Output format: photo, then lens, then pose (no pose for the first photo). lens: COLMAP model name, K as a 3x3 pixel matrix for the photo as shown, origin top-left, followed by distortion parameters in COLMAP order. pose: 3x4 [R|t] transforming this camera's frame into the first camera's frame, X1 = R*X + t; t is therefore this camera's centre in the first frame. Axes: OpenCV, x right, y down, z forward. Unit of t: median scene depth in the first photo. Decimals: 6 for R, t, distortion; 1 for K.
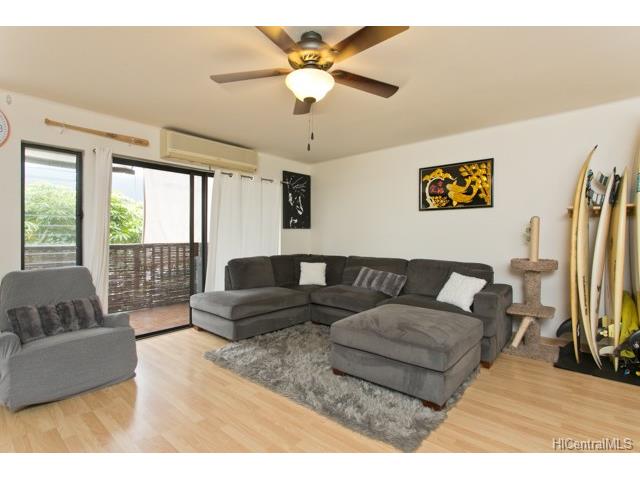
lens RADIAL K [[313.4, 0, 321.5], [0, 313.4, 237.7], [0, 0, 1]] dist [-0.010092, -0.000157]
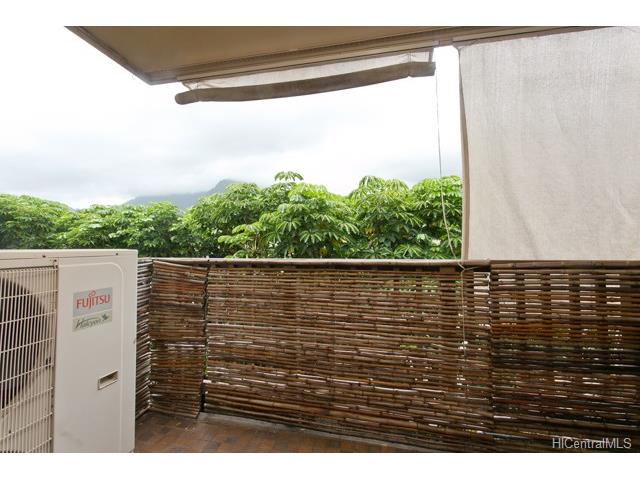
lens RADIAL K [[278.4, 0, 316.4], [0, 278.4, 234.3], [0, 0, 1]] dist [-0.001883, 0.000012]
pose [[0.493339, -0.030230, -0.869312, -0.328457], [0.005911, 0.999489, -0.031402, -0.003265], [0.869817, 0.010353, 0.493266, 0.606994]]
